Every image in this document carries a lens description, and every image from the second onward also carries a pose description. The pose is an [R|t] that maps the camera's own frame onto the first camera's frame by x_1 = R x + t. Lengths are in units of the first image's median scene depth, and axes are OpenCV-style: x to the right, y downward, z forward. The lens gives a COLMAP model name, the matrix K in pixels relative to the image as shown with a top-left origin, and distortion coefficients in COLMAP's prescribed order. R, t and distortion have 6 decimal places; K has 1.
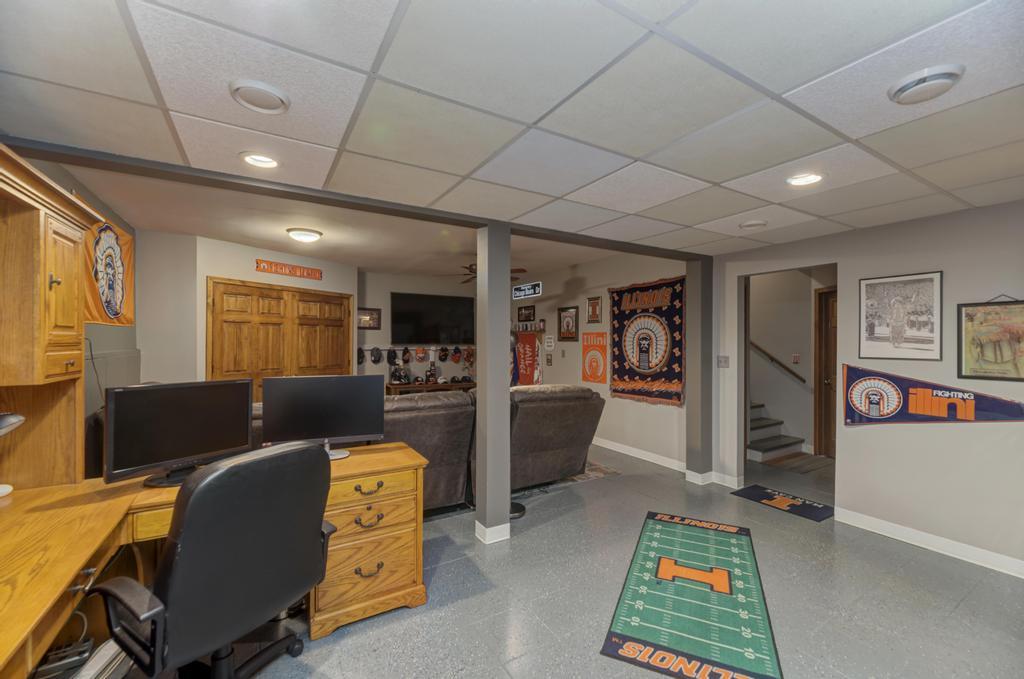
lens RADIAL K [[410.8, 0, 509.3], [0, 410.8, 340.5], [0, 0, 1]] dist [0.009434, -0.003107]
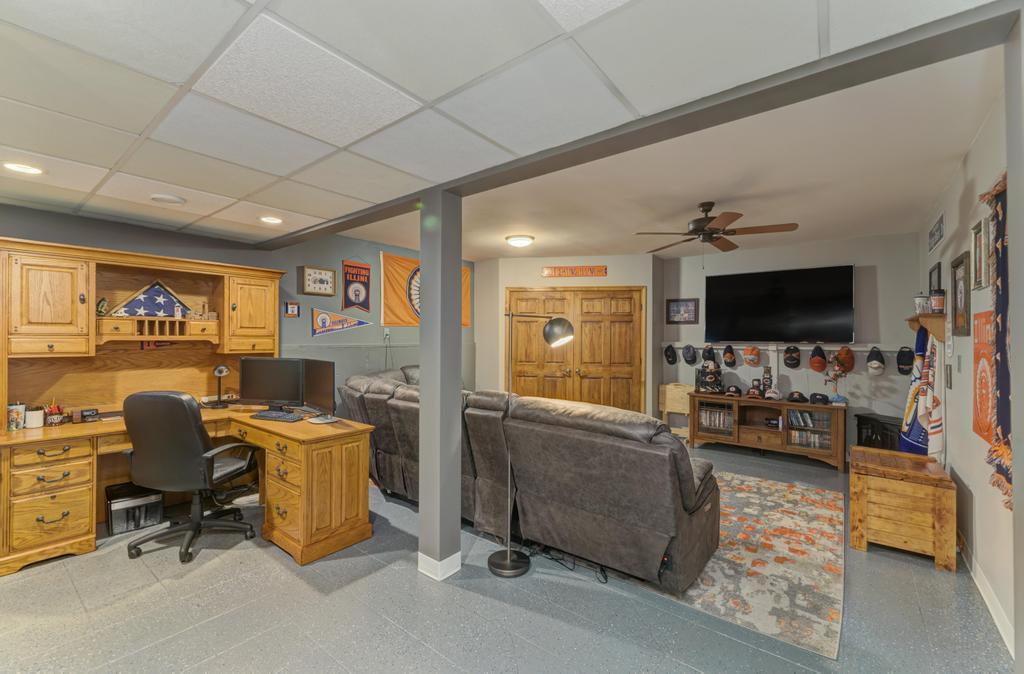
lens RADIAL K [[422.5, 0, 517.3], [0, 422.5, 335.8], [0, 0, 1]] dist [0.004655, -0.001946]
pose [[0.362669, -0.006817, -0.931893, 0.388615], [-0.001097, 0.999969, -0.007742, 0.005627], [0.931917, 0.003830, 0.362651, 0.399779]]
